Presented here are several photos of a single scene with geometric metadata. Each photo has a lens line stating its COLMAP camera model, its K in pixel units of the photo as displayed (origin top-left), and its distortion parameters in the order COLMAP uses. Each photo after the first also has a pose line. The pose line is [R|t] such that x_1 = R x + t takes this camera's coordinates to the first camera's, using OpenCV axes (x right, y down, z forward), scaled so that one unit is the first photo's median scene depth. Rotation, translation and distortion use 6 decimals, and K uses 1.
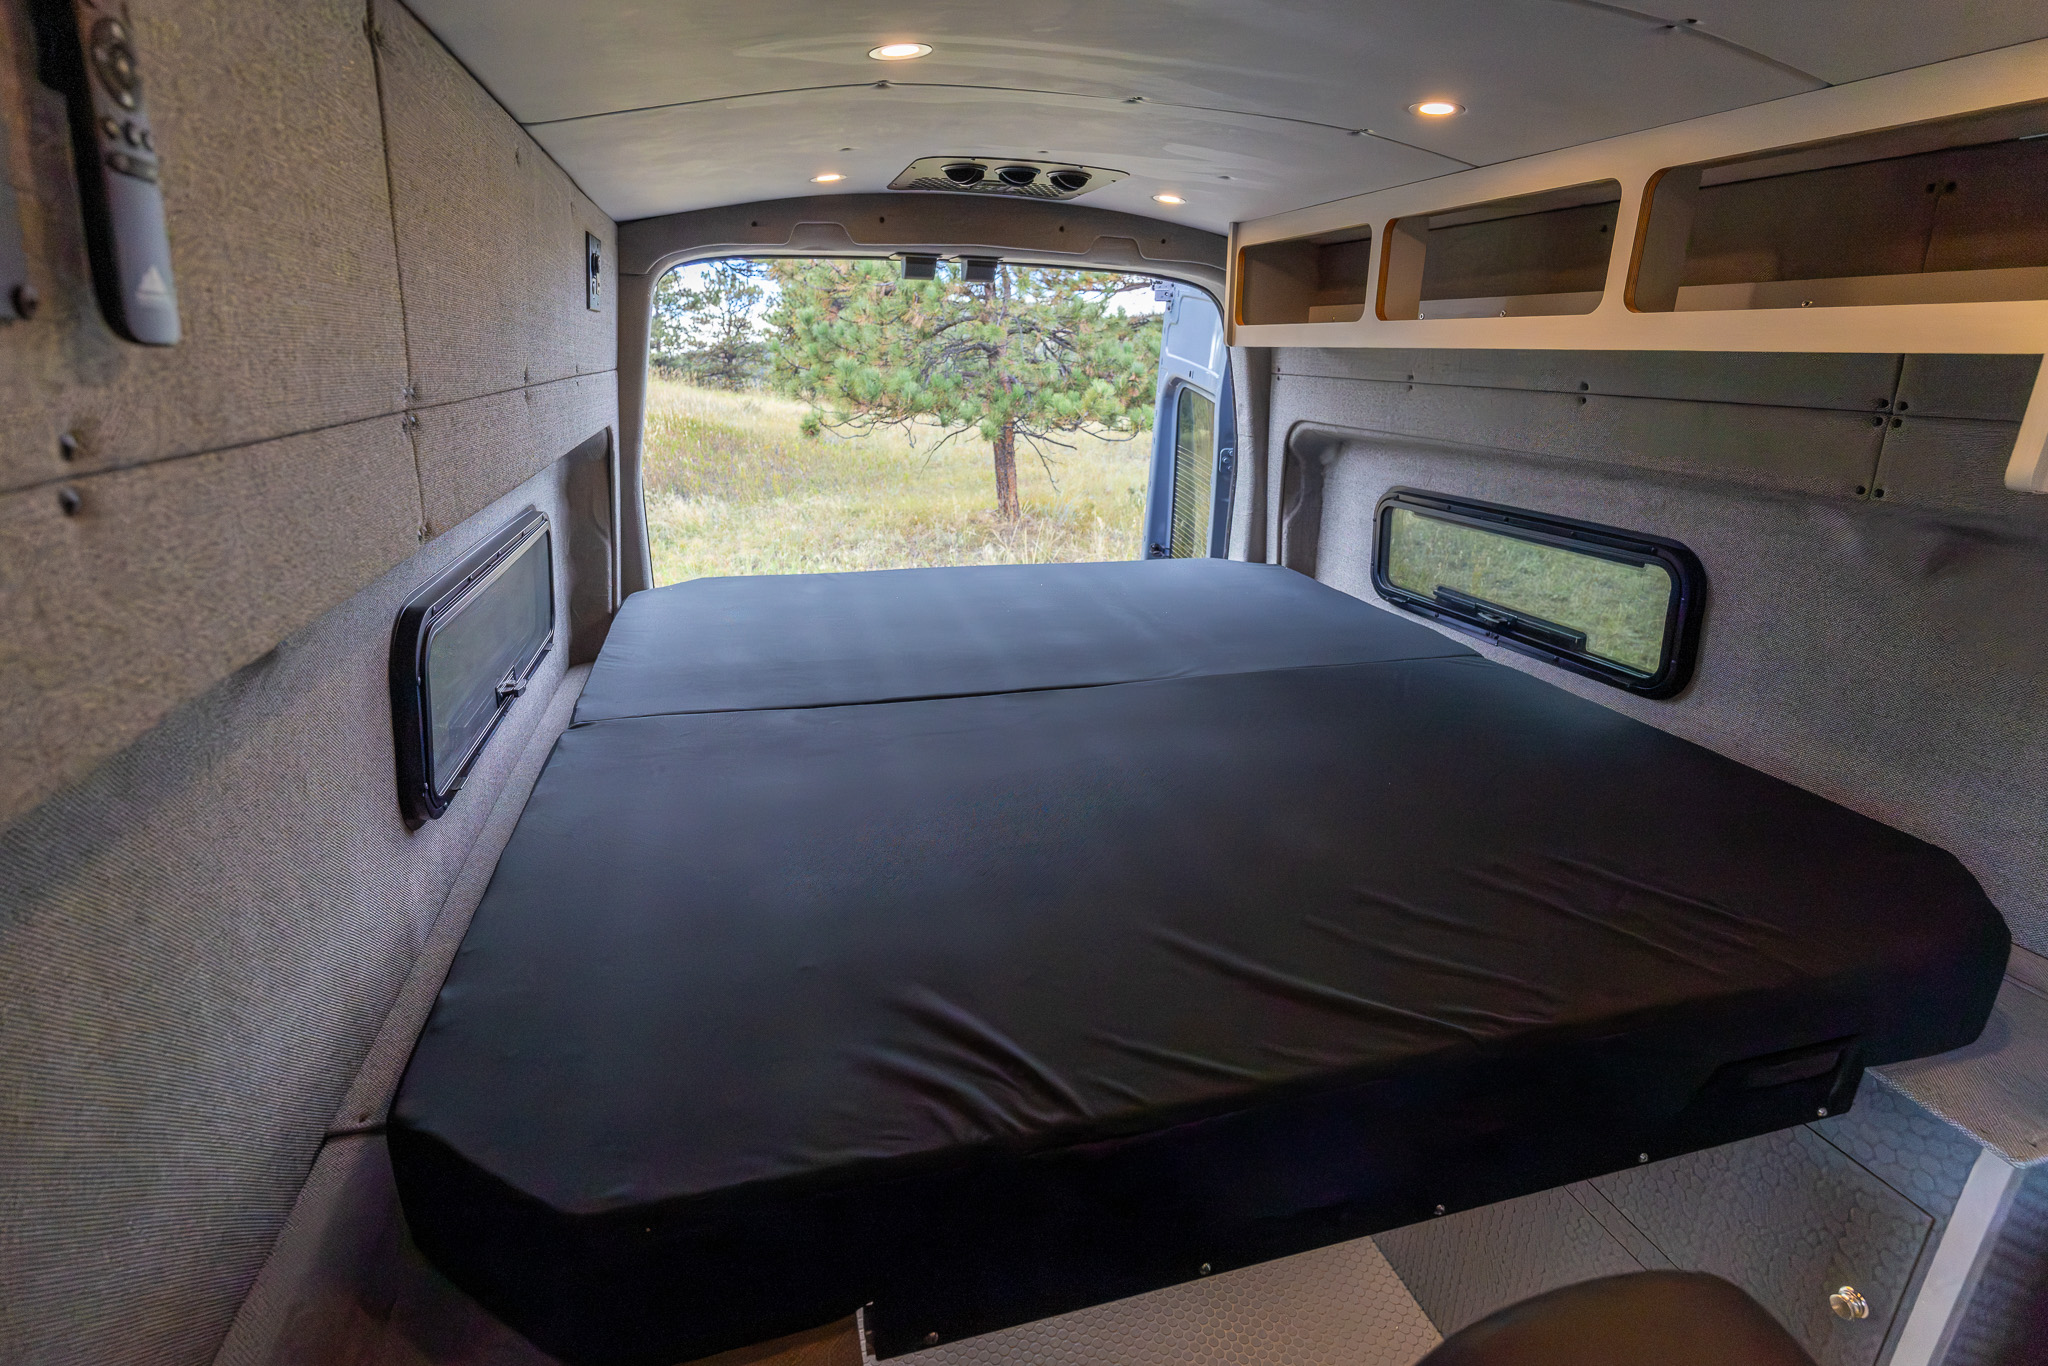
lens RADIAL K [[1003.8, 0, 1029.8], [0, 1003.8, 679.7], [0, 0, 1]] dist [0.001436, 0.001328]
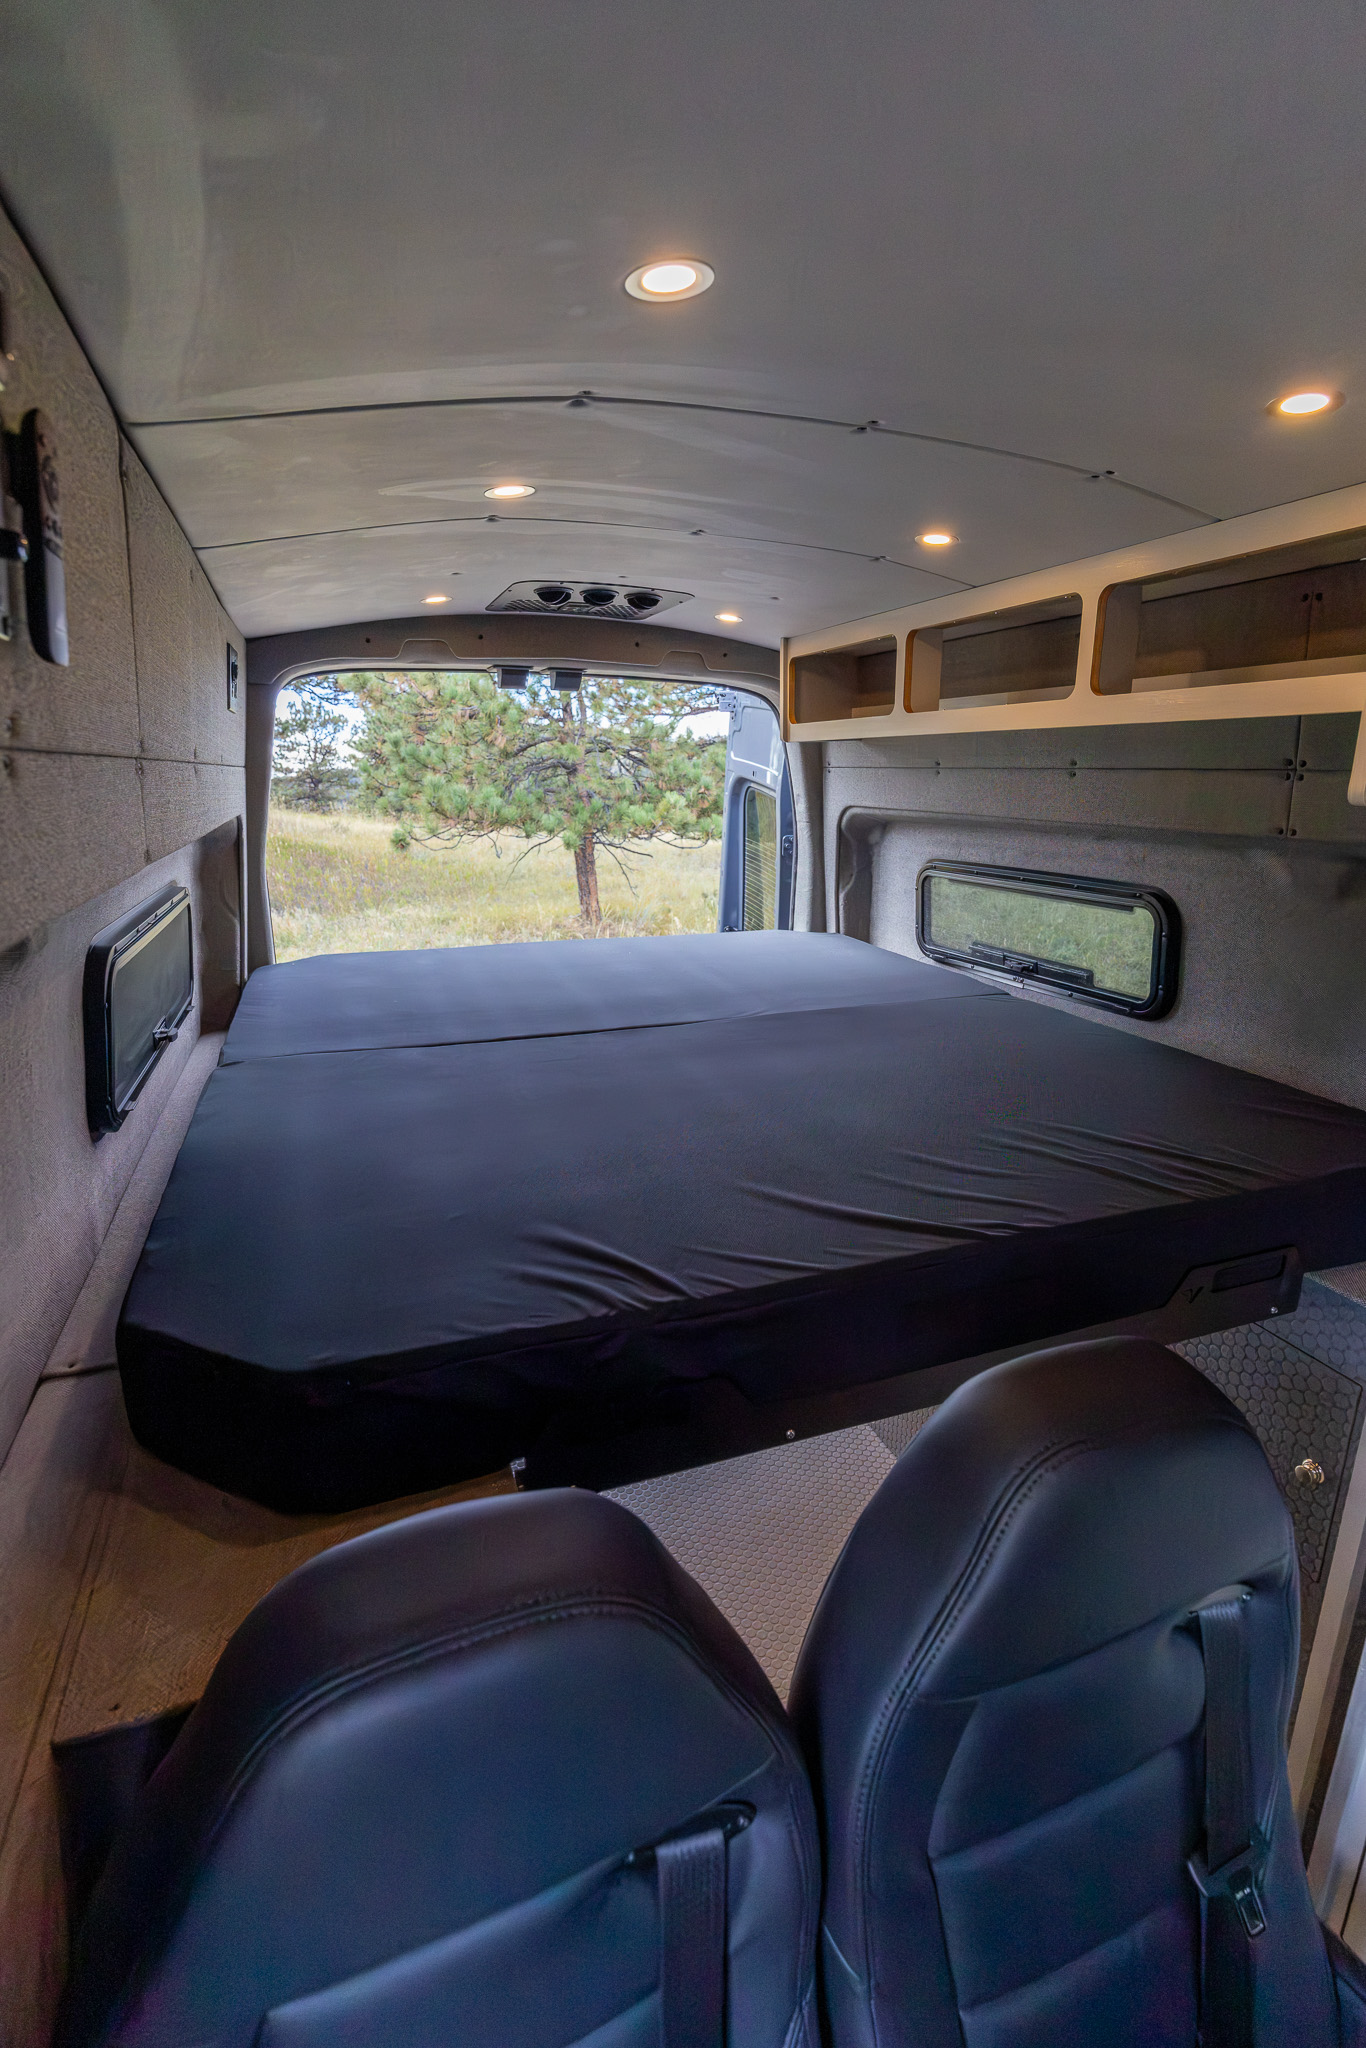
lens RADIAL K [[959.2, 0, 678.8], [0, 959.2, 1014.6], [0, 0, 1]] dist [-0.000628, -0.000104]
pose [[0.997124, -0.031492, 0.068940, -0.008714], [0.036098, 0.997126, -0.066607, 0.045830], [-0.066645, 0.068904, 0.995395, -0.064757]]
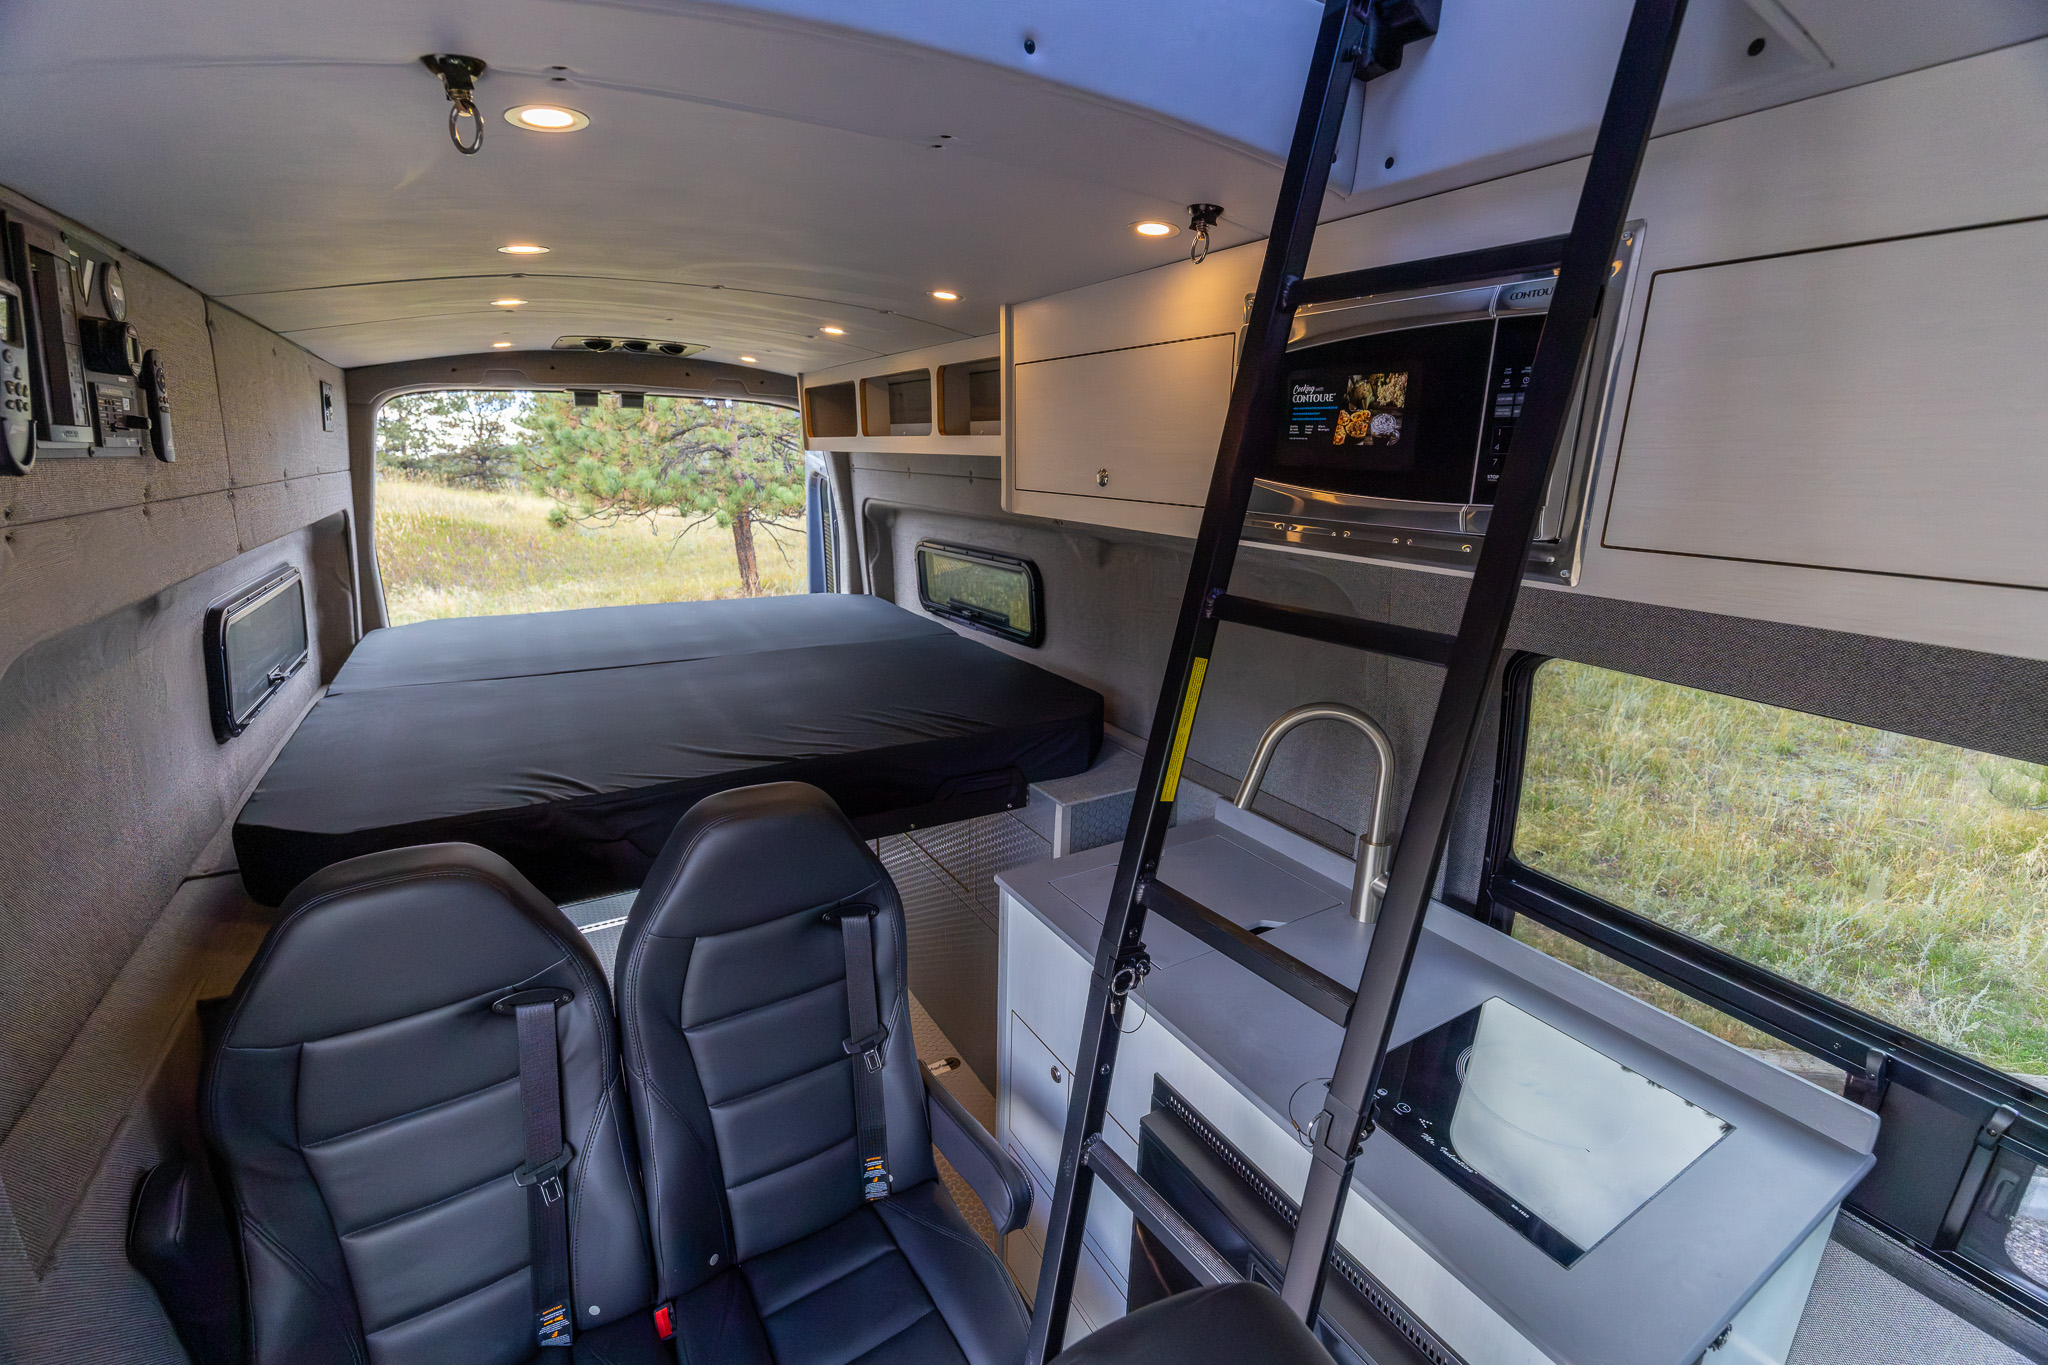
lens RADIAL K [[882.9, 0, 1013.5], [0, 882.9, 690.8], [0, 0, 1]] dist [0.000358, 0.000534]
pose [[0.968897, -0.070496, 0.237209, 0.143804], [0.082431, 0.995763, -0.040769, 0.103676], [-0.233330, 0.059054, 0.970603, -0.328919]]
